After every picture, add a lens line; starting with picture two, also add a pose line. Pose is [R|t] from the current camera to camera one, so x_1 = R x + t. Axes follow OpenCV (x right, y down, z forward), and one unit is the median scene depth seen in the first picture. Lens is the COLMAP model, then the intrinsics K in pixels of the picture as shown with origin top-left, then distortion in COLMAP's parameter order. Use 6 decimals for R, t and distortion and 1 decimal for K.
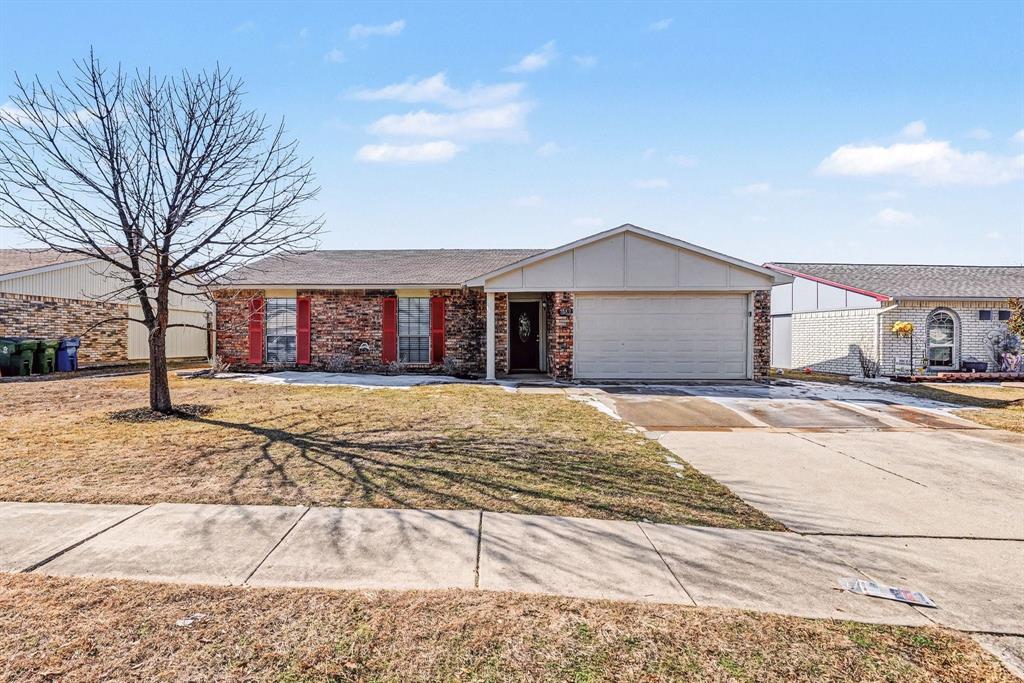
lens RADIAL K [[449.7, 0, 512.0], [0, 449.7, 341.5], [0, 0, 1]] dist [0.002309, 0.000086]
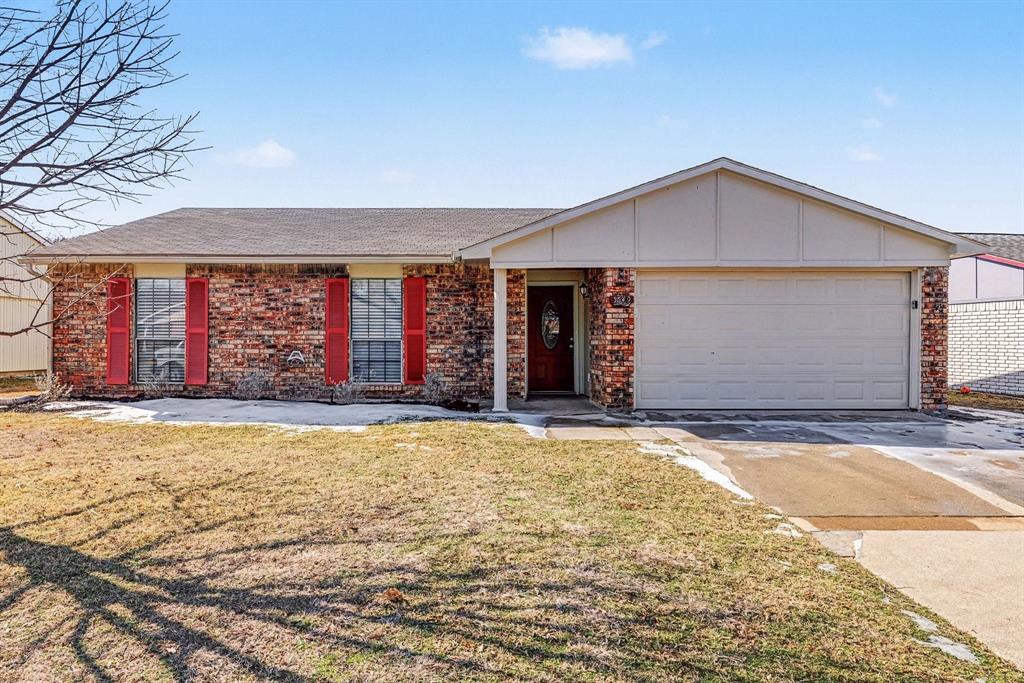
lens RADIAL K [[446.2, 0, 491.7], [0, 446.2, 339.7], [0, 0, 1]] dist [0.002700, 0.000290]
pose [[0.999910, 0.001330, -0.013353, -0.050994], [-0.001254, 0.999983, 0.005714, -0.016096], [0.013361, -0.005697, 0.999895, 0.388893]]
